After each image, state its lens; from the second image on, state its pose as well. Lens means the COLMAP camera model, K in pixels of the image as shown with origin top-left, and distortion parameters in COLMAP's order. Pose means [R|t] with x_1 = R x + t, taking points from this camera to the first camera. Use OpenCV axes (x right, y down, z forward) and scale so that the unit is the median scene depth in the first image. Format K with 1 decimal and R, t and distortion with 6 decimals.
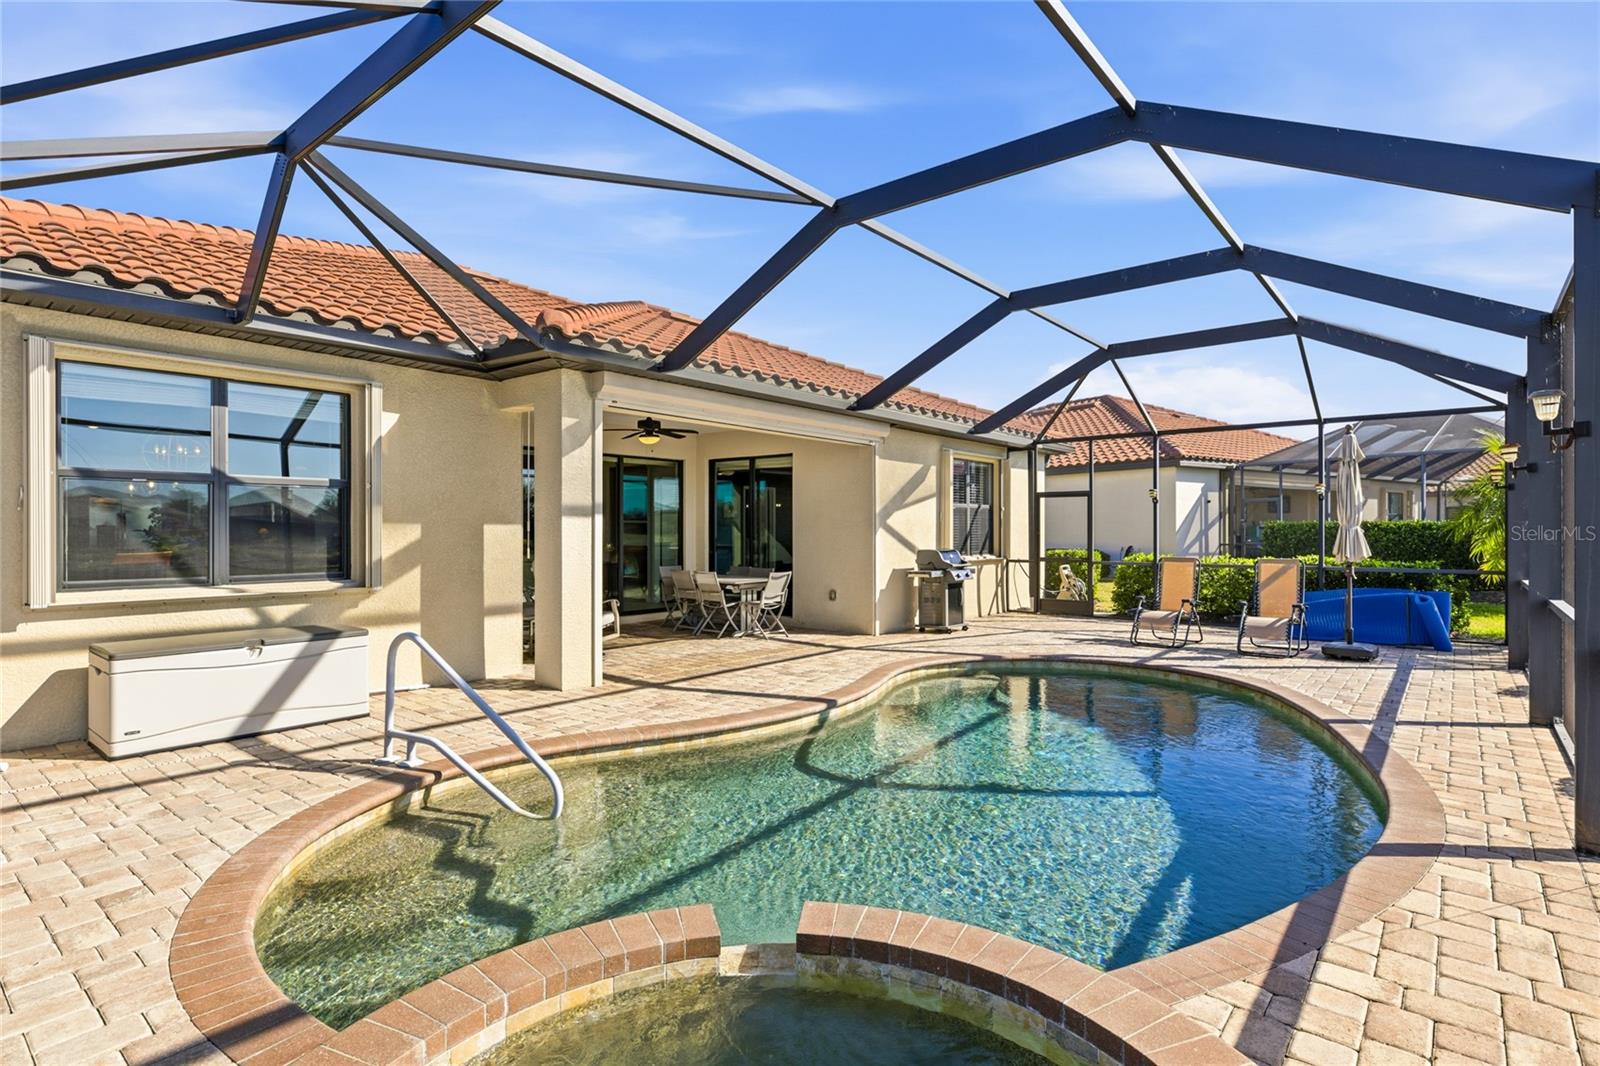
lens RADIAL K [[793.7, 0, 806.7], [0, 793.7, 532.0], [0, 0, 1]] dist [0.017696, -0.003731]
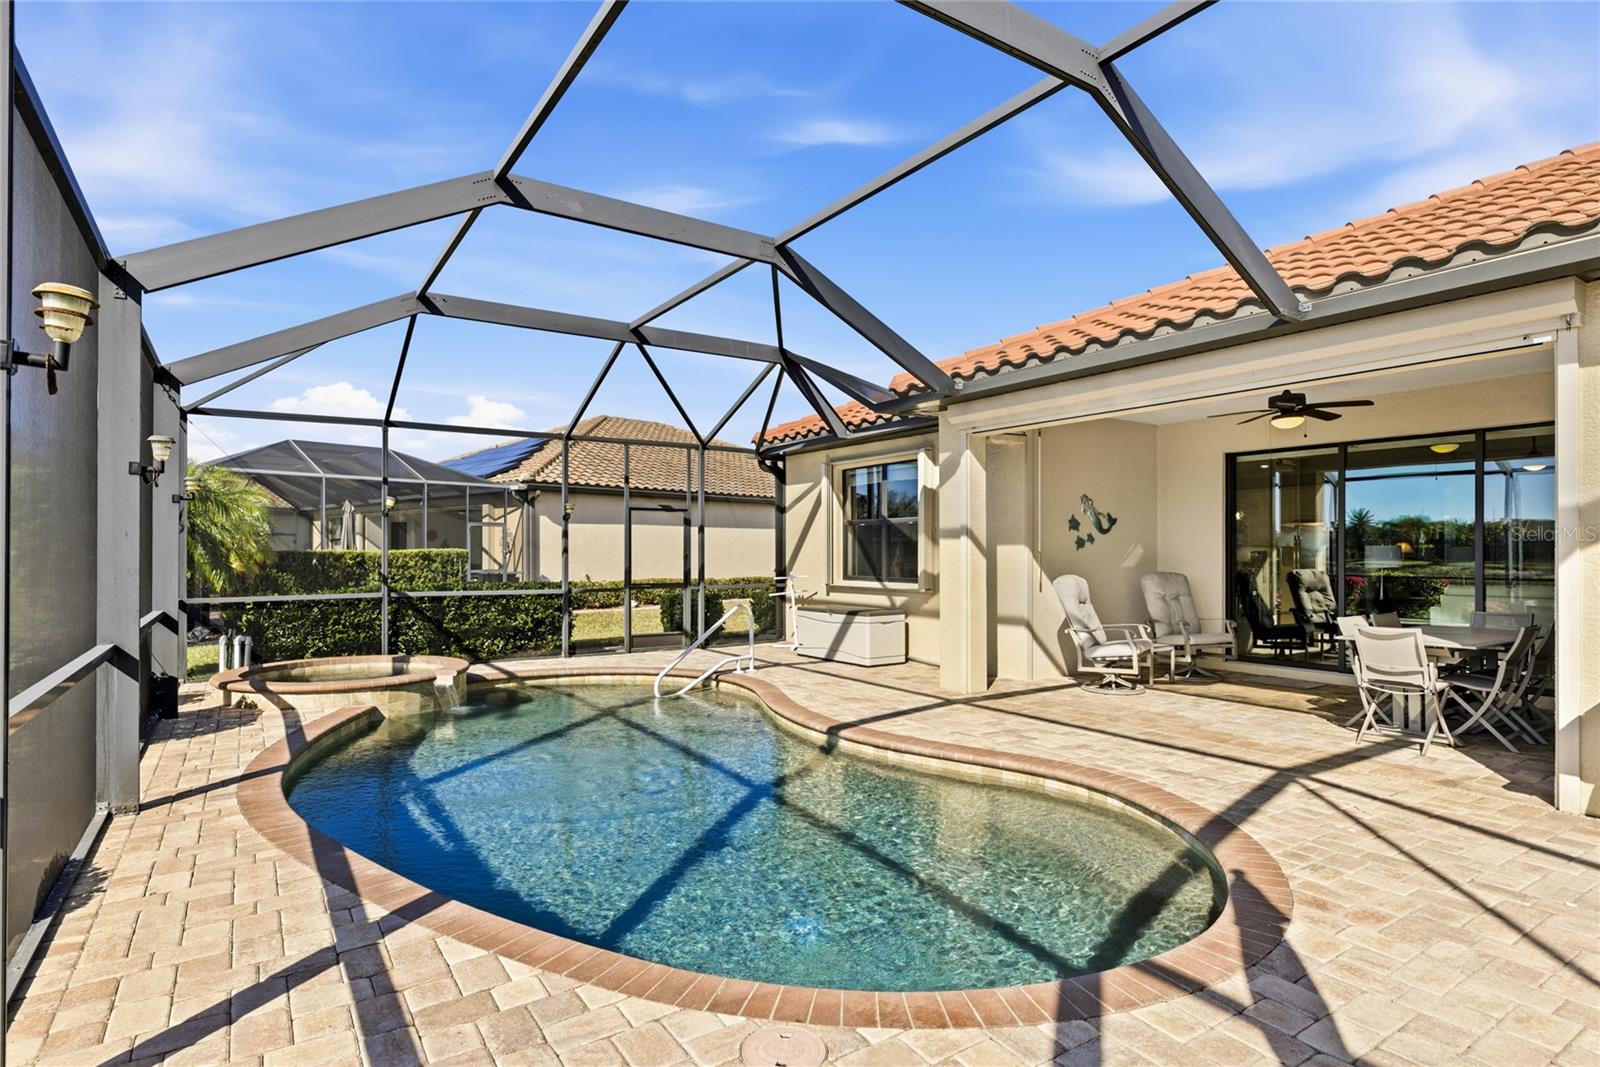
lens RADIAL K [[863.3, 0, 809.0], [0, 863.3, 537.5], [0, 0, 1]] dist [0.006102, 0.000523]
pose [[-0.306133, -0.011265, -0.951922, 1.135199], [0.003444, 0.999910, -0.012940, -0.008020], [0.951983, -0.007240, -0.306066, 1.417766]]
